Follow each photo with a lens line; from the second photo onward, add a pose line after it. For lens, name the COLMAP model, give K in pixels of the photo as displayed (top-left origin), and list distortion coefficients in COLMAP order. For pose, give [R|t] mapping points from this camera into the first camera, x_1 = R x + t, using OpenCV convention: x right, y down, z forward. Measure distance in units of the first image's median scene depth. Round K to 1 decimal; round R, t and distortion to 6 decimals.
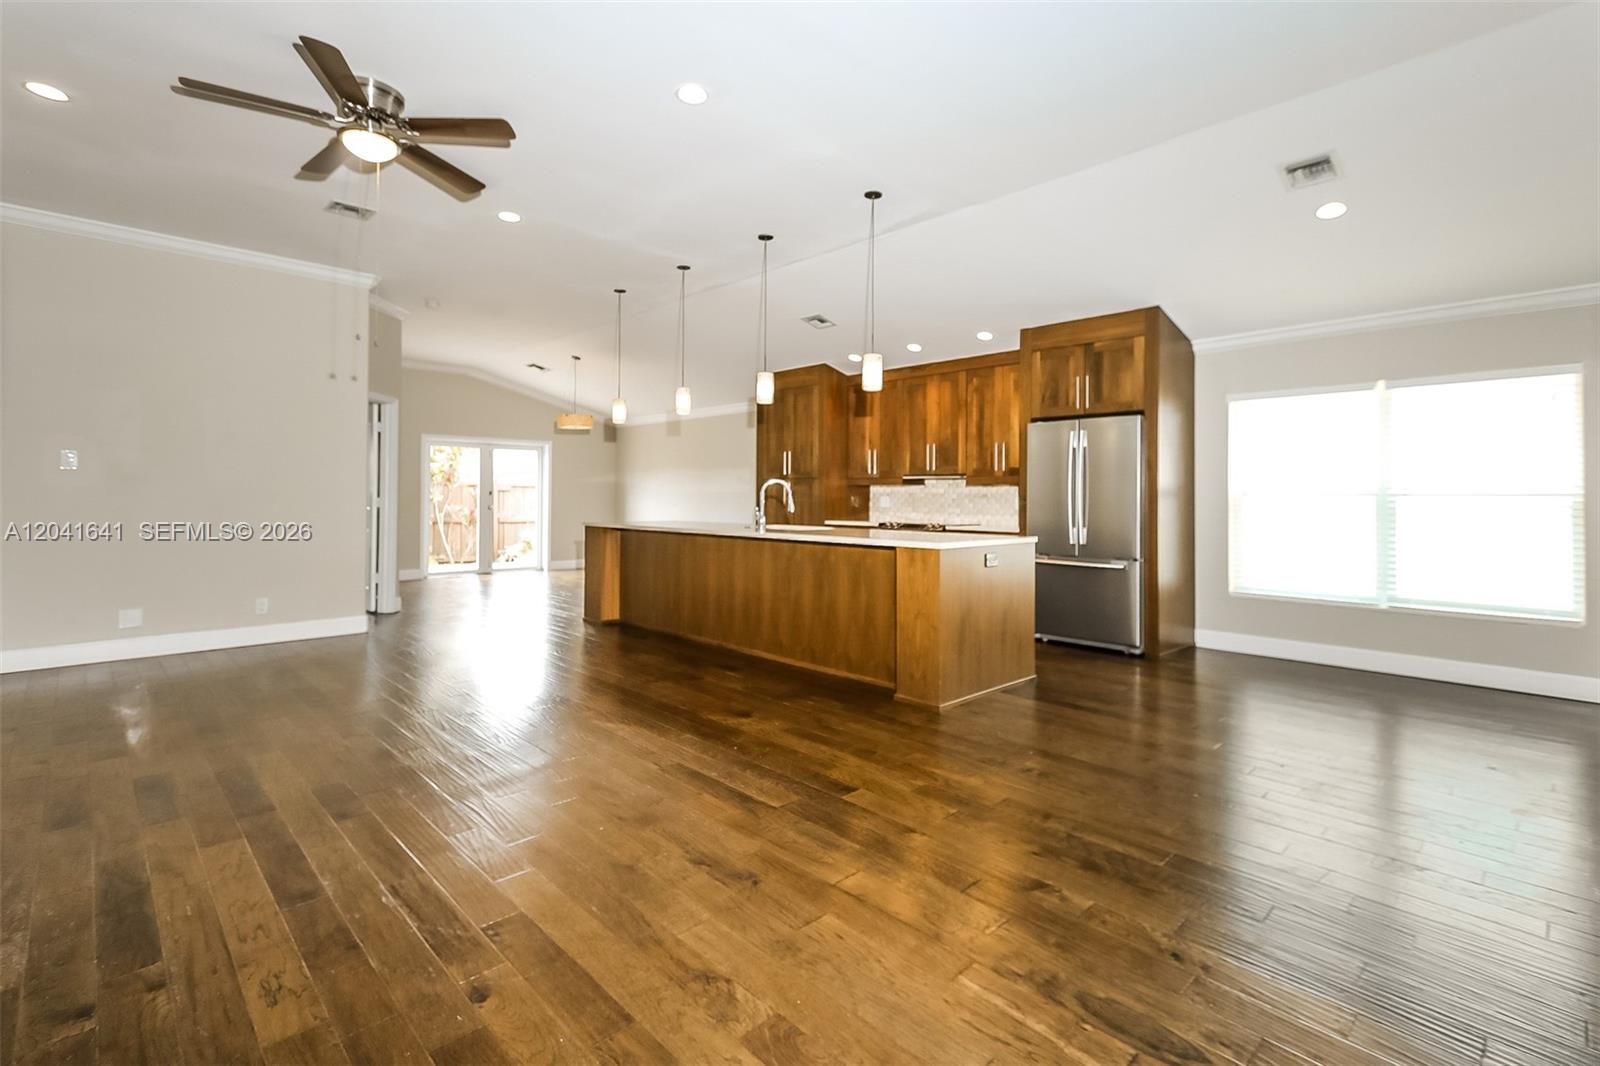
lens RADIAL K [[758.0, 0, 799.5], [0, 758.0, 481.2], [0, 0, 1]] dist [0.000859, 0.000508]
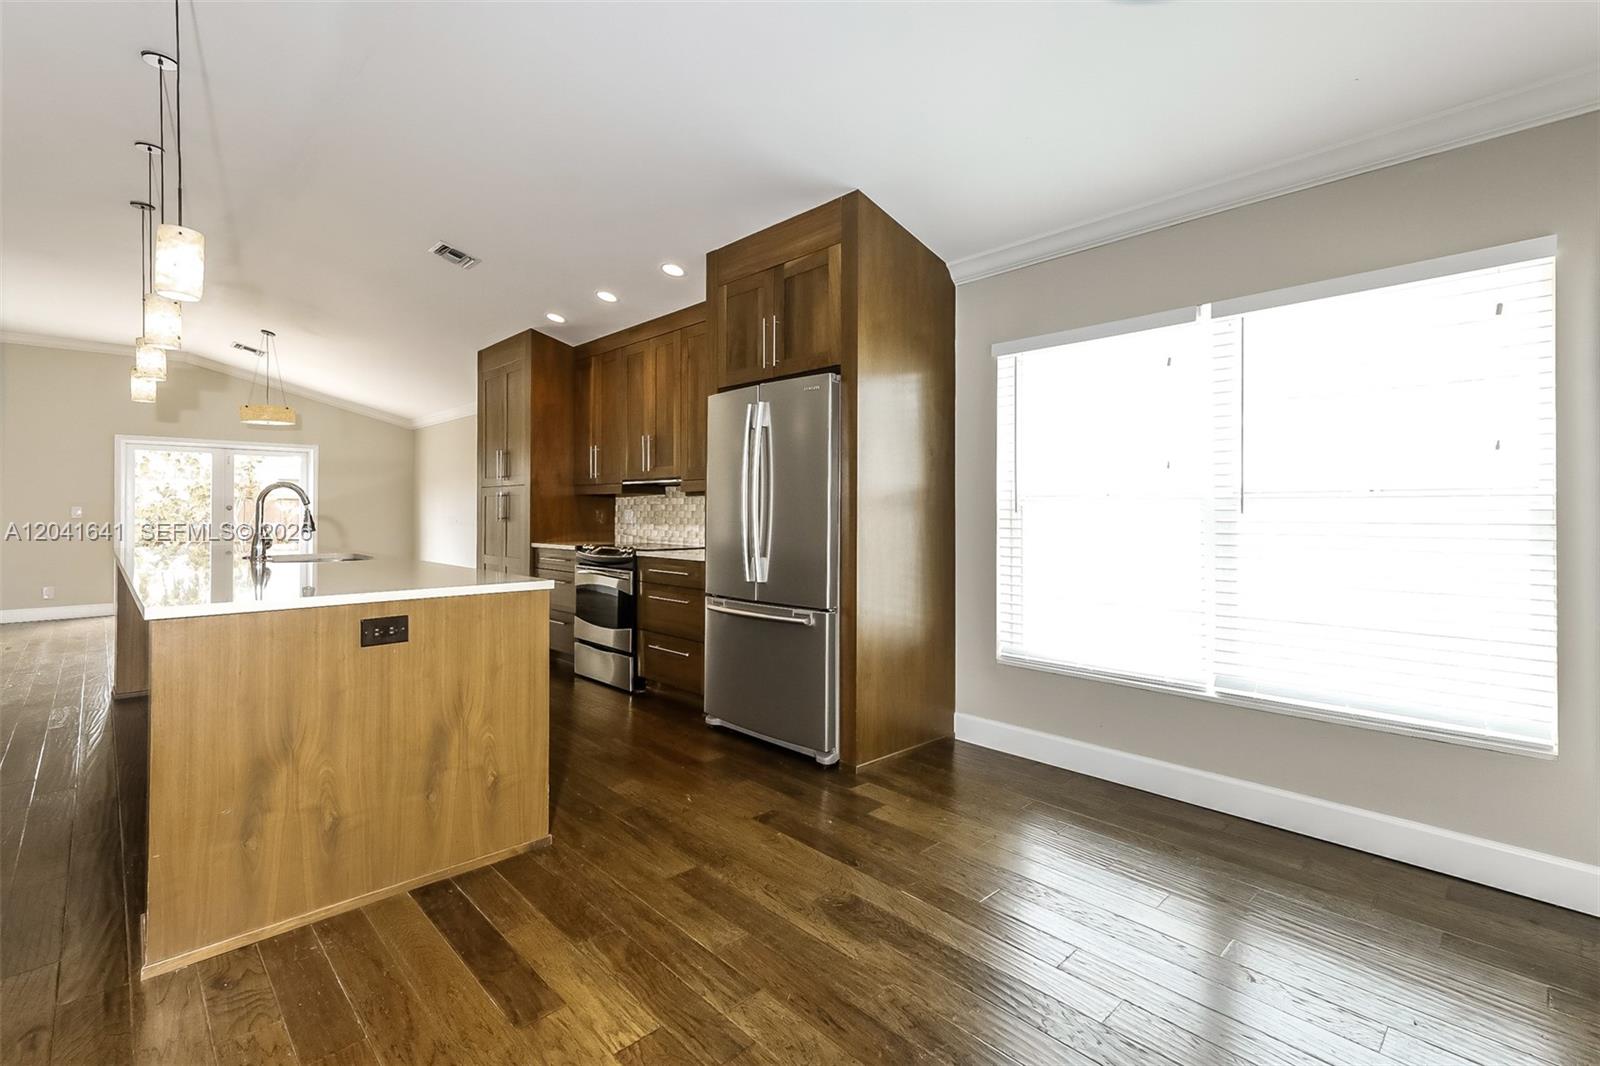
lens RADIAL K [[731.5, 0, 802.6], [0, 731.5, 503.7], [0, 0, 1]] dist [0.001384, 0.000237]
pose [[0.999942, -0.002464, 0.010440, 0.394862], [0.002373, 0.999959, 0.008781, 0.011932], [-0.010461, -0.008756, 0.999907, 0.389084]]
